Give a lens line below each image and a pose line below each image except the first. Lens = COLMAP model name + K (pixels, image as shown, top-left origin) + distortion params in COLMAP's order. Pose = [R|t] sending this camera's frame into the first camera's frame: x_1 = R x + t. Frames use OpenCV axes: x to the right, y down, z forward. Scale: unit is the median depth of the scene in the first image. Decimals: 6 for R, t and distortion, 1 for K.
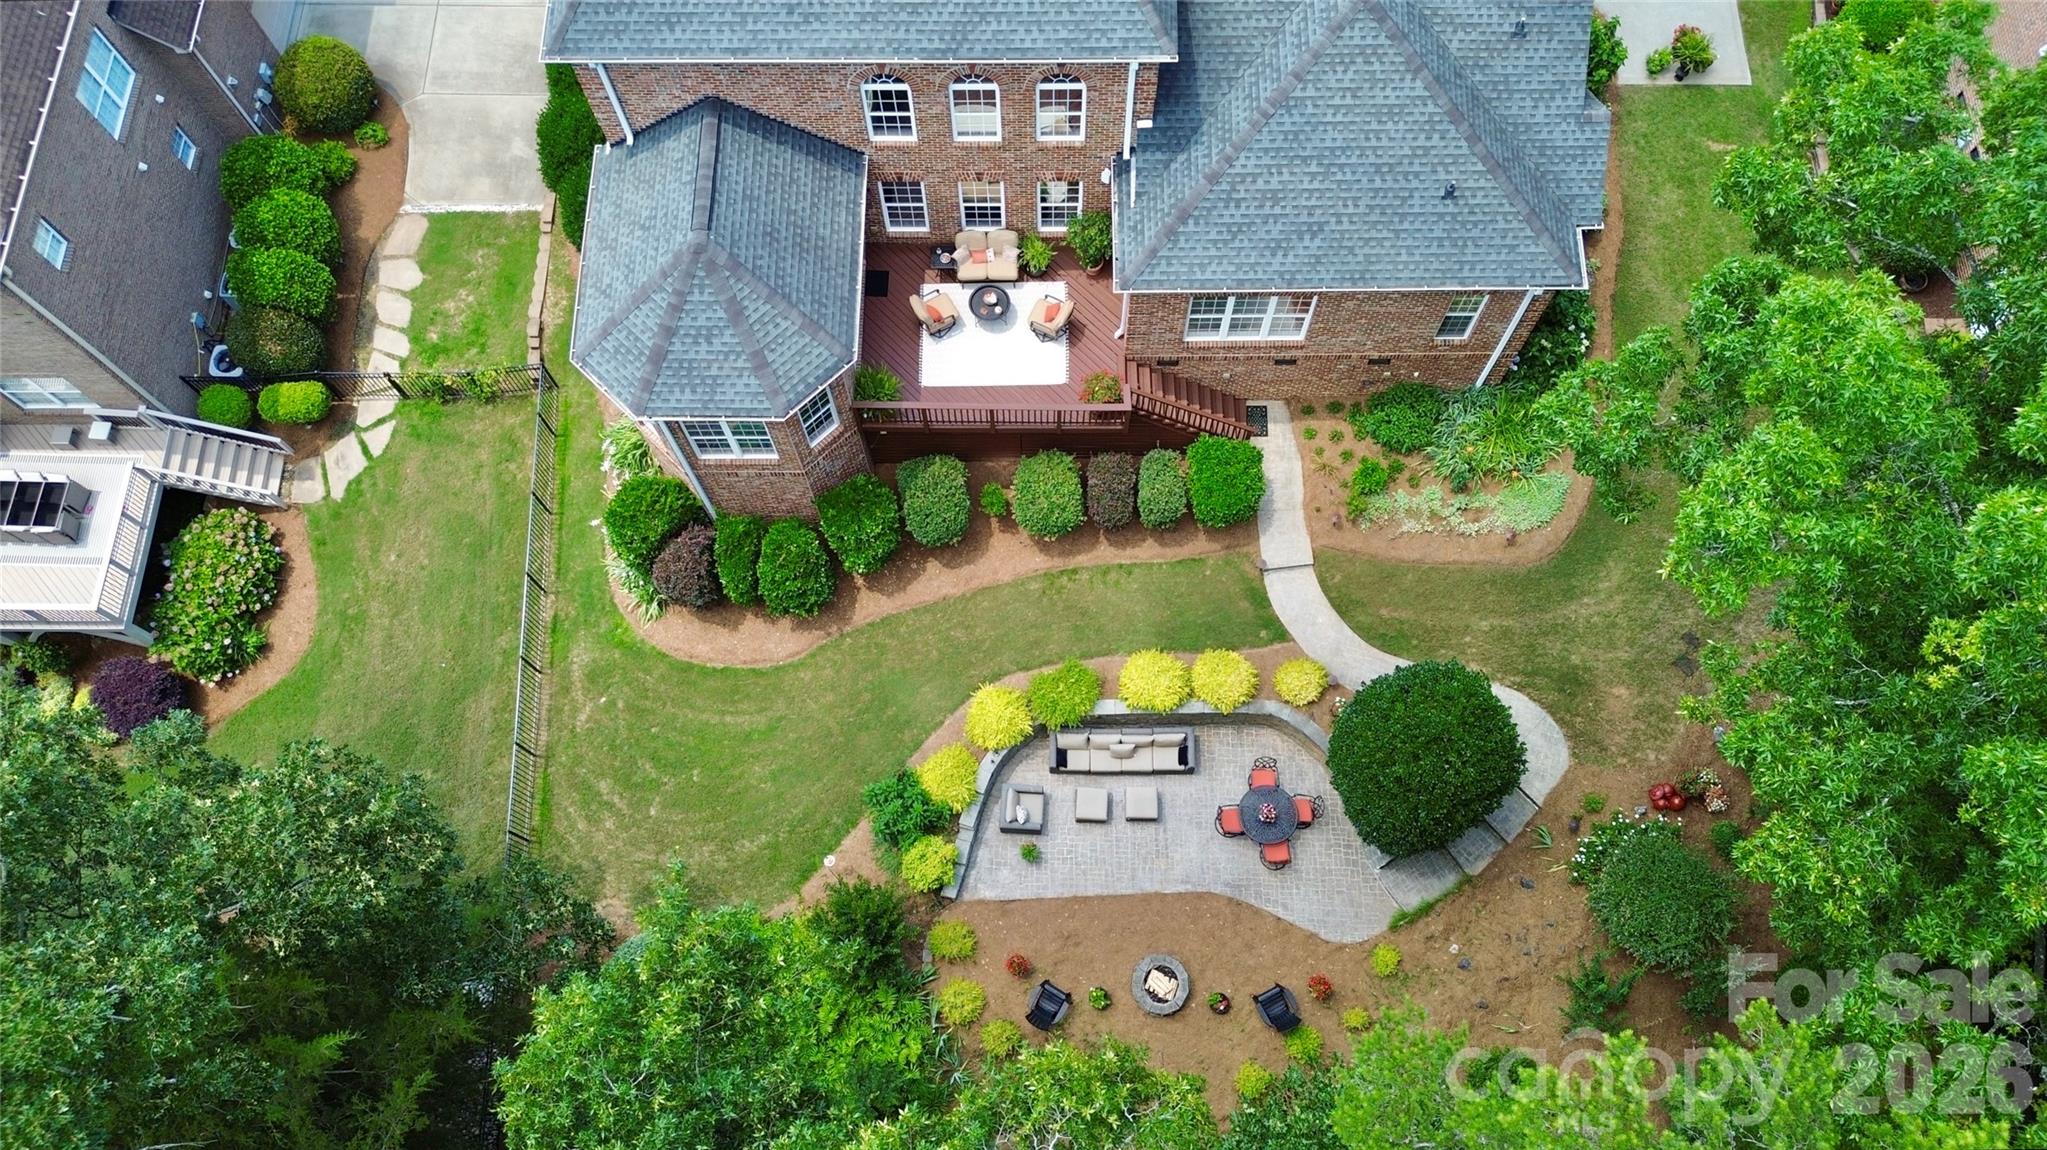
lens RADIAL K [[1409.3, 0, 1027.2], [0, 1409.3, 577.9], [0, 0, 1]] dist [0.038103, -0.001494]
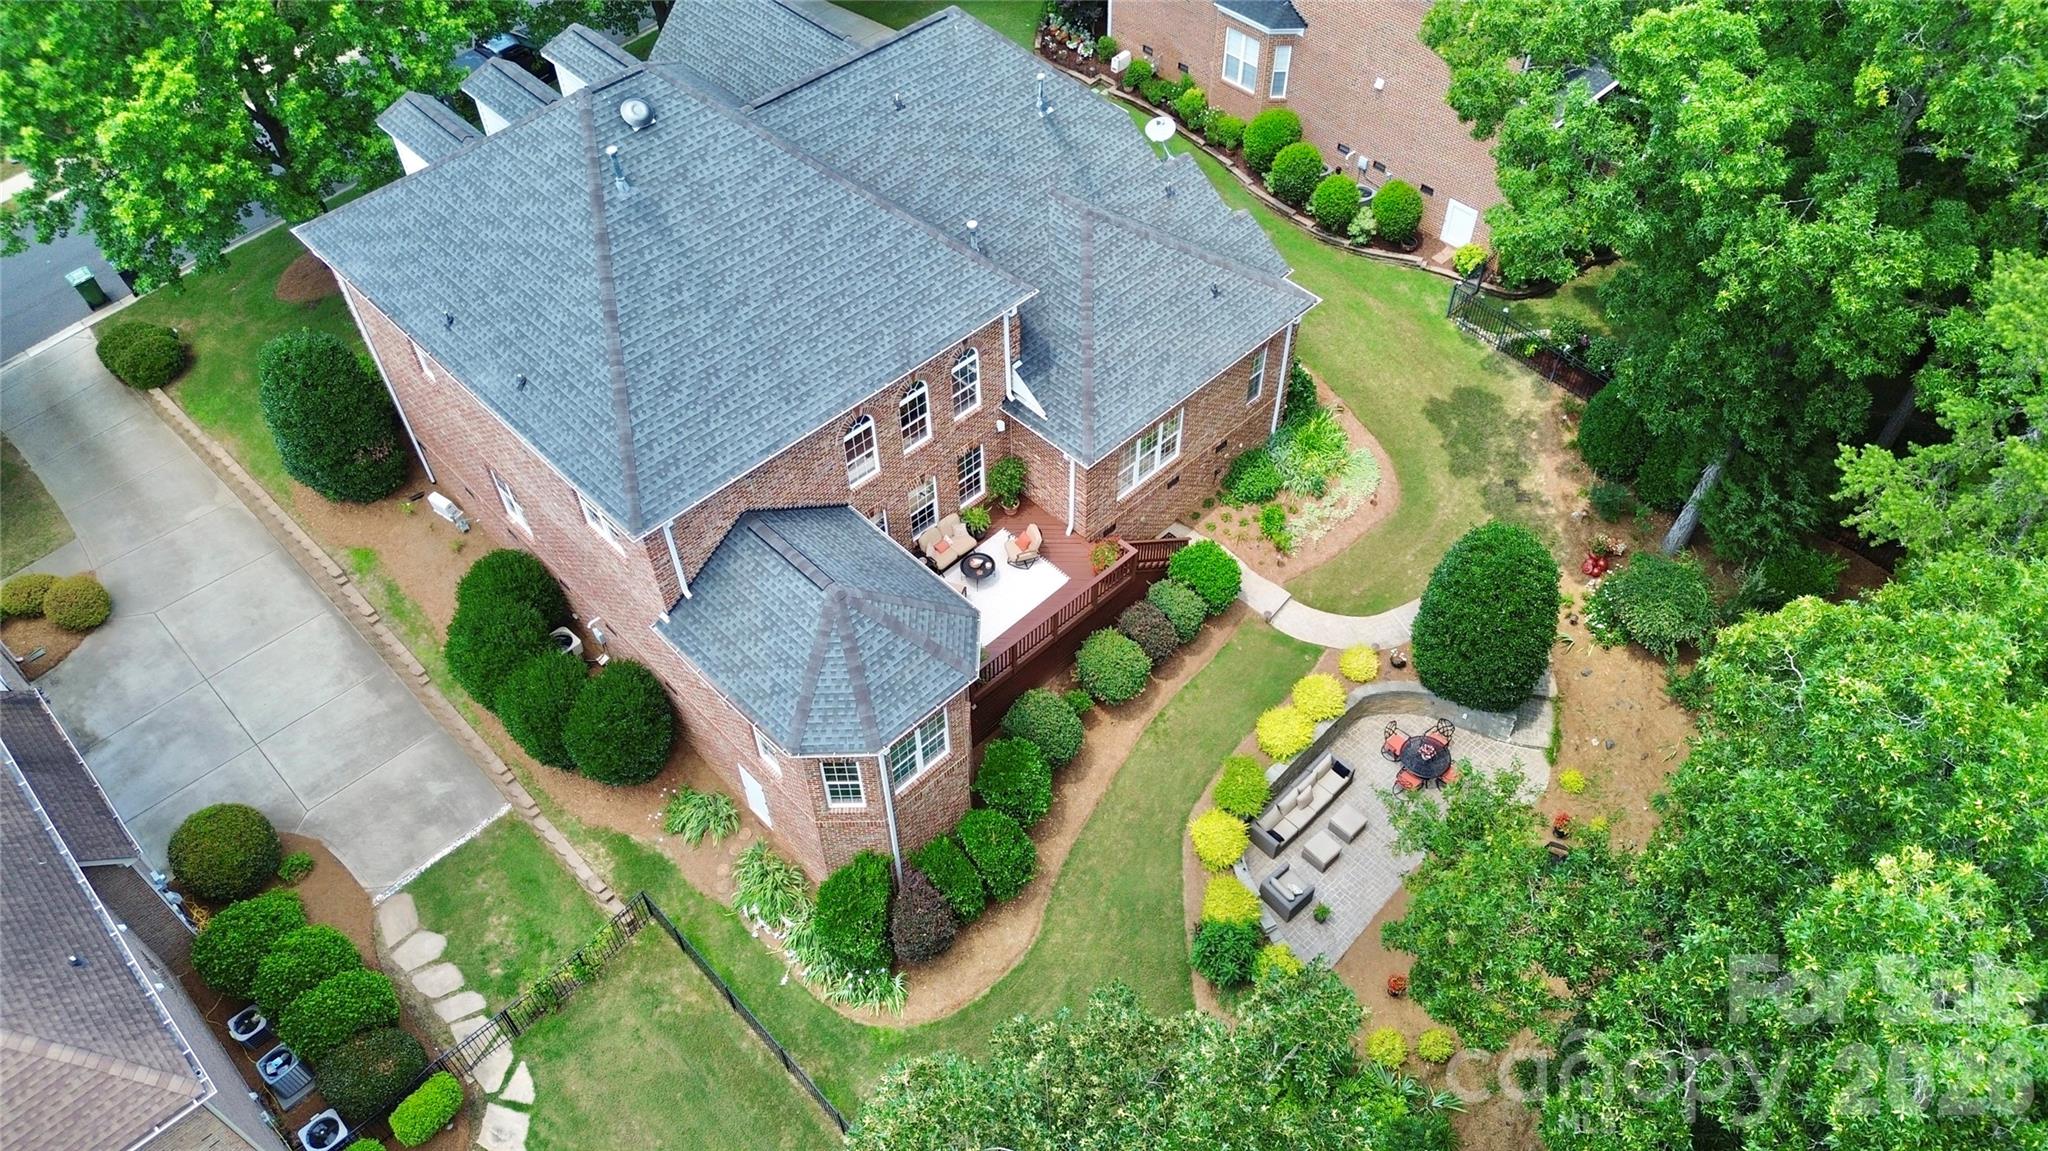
lens RADIAL K [[1410.0, 0, 1025.4], [0, 1410.0, 574.8], [0, 0, 1]] dist [0.038103, -0.001494]
pose [[0.712754, -0.527846, 0.461908, -0.527615], [0.661340, 0.725140, -0.191836, 0.060597], [-0.233688, 0.442211, 0.865933, -0.024673]]
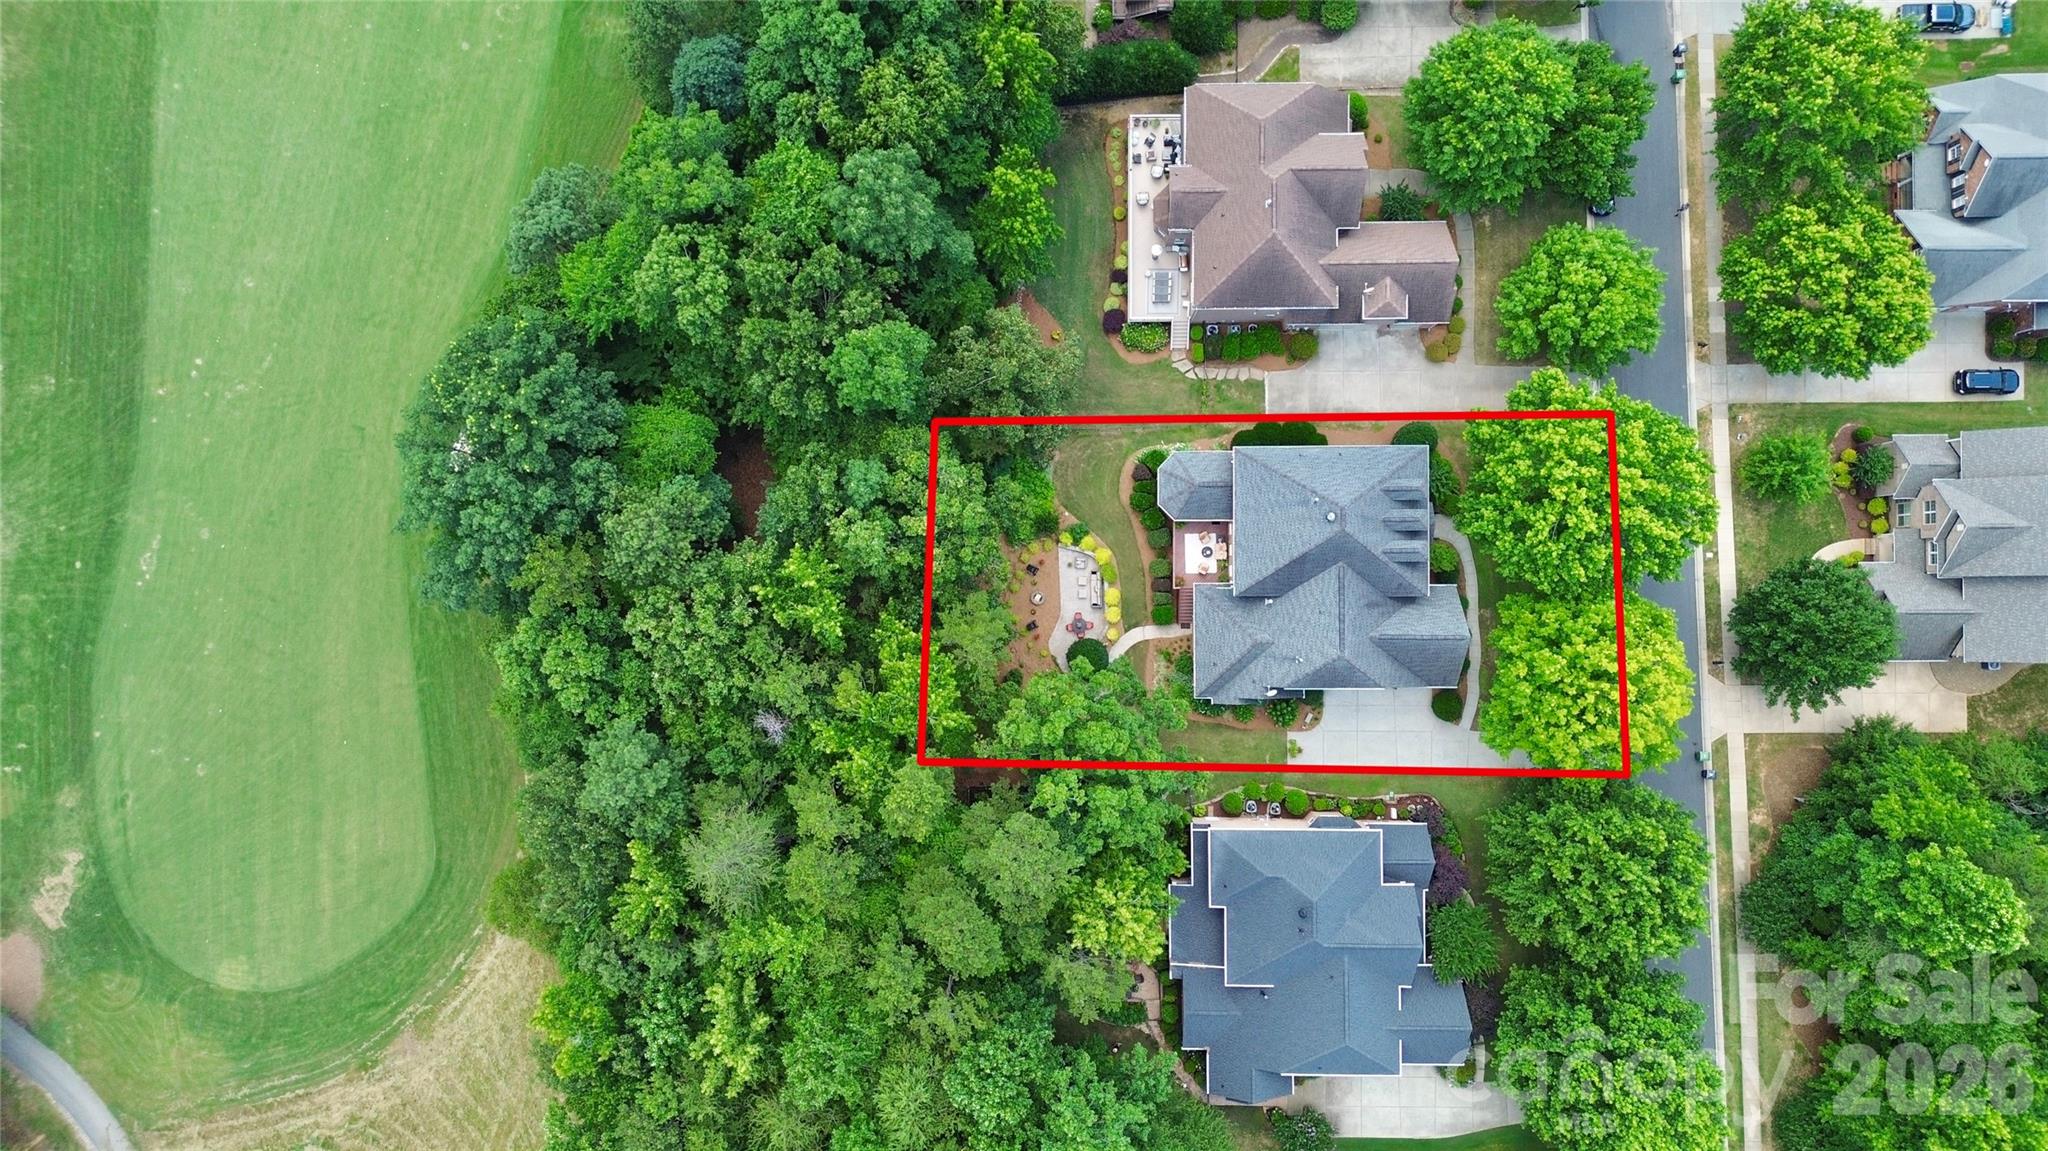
lens RADIAL K [[1410.0, 0, 1023.8], [0, 1410.0, 571.9], [0, 0, 1]] dist [0.038103, -0.001494]
pose [[0.006909, 0.999867, -0.014764, 0.075773], [-0.925893, 0.011974, 0.377596, -1.125178], [0.377723, 0.011061, 0.925853, -2.579405]]
